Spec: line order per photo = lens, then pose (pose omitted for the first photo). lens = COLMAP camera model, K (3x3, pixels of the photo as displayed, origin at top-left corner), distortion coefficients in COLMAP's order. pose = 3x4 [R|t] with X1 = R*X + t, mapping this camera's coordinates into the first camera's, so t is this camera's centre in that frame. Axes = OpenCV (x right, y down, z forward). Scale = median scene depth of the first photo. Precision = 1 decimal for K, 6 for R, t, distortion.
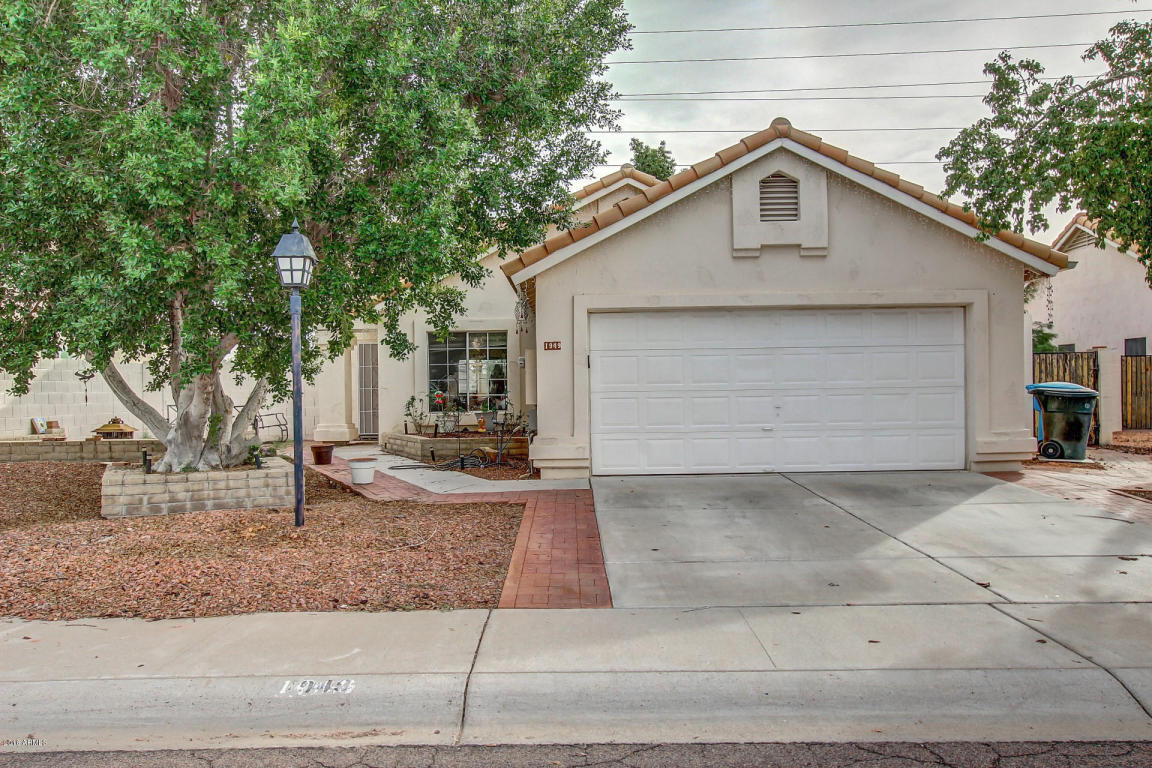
lens RADIAL K [[880.2, 0, 576.0], [0, 880.2, 384.0], [0, 0, 1]] dist [0.000521, 0.011523]
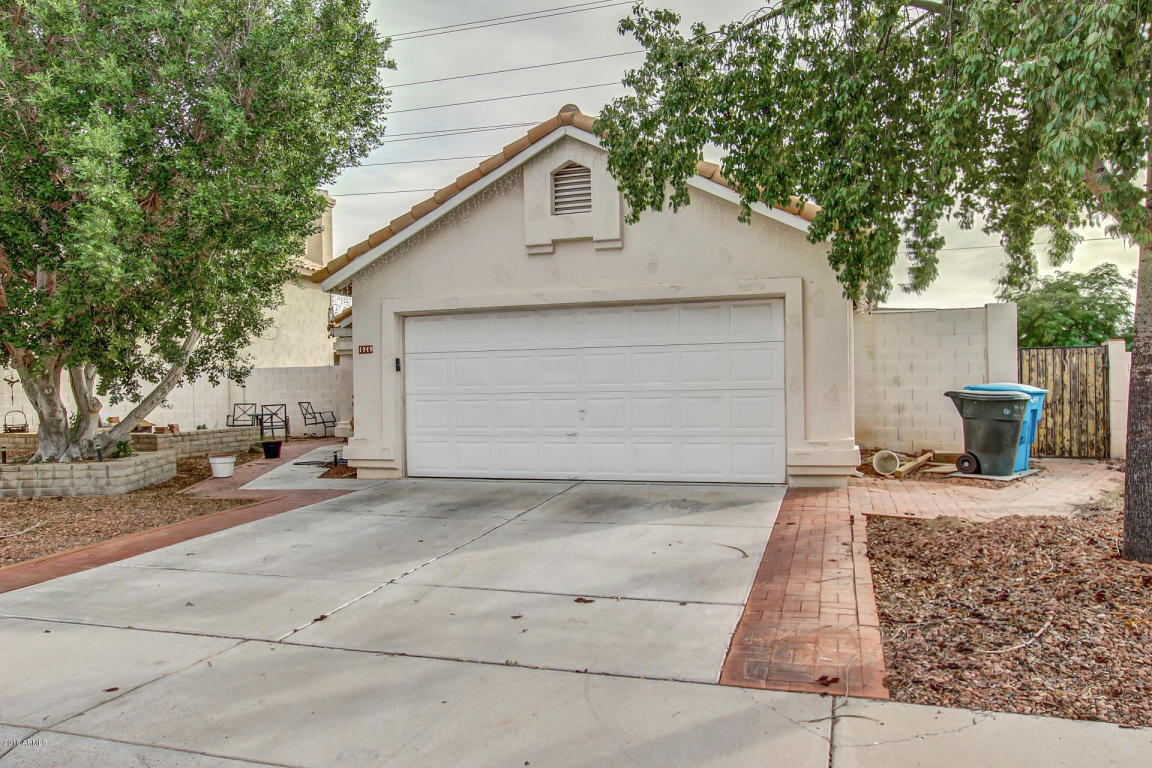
lens RADIAL K [[827.4, 0, 576.0], [0, 827.4, 384.0], [0, 0, 1]] dist [0.001992, 0.005289]
pose [[0.951294, -0.002324, -0.308278, 0.507195], [0.002285, 0.999997, -0.000488, -0.001927], [0.308278, -0.000240, 0.951296, 0.155671]]
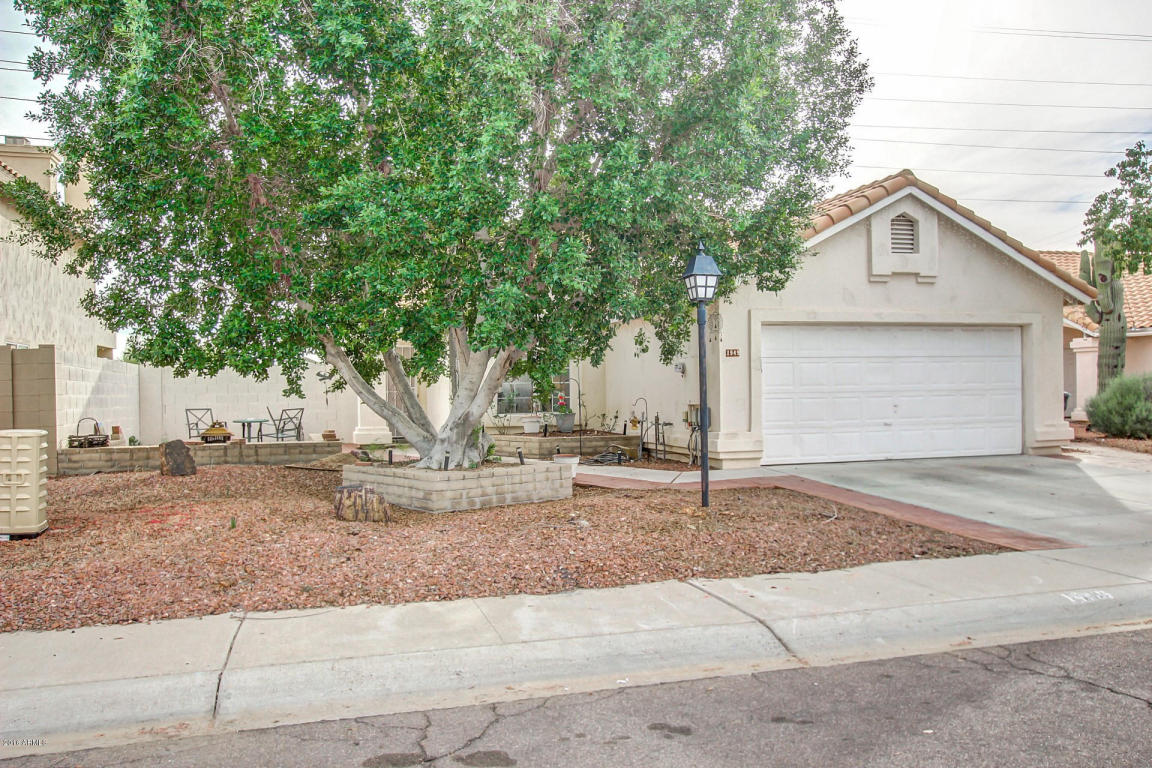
lens RADIAL K [[880.2, 0, 576.0], [0, 880.2, 384.0], [0, 0, 1]] dist [0.000521, 0.011523]
pose [[0.959303, 0.002552, 0.282366, -0.548357], [-0.000872, 0.999981, -0.006073, 0.004257], [-0.282376, 0.005580, 0.959288, -0.043023]]
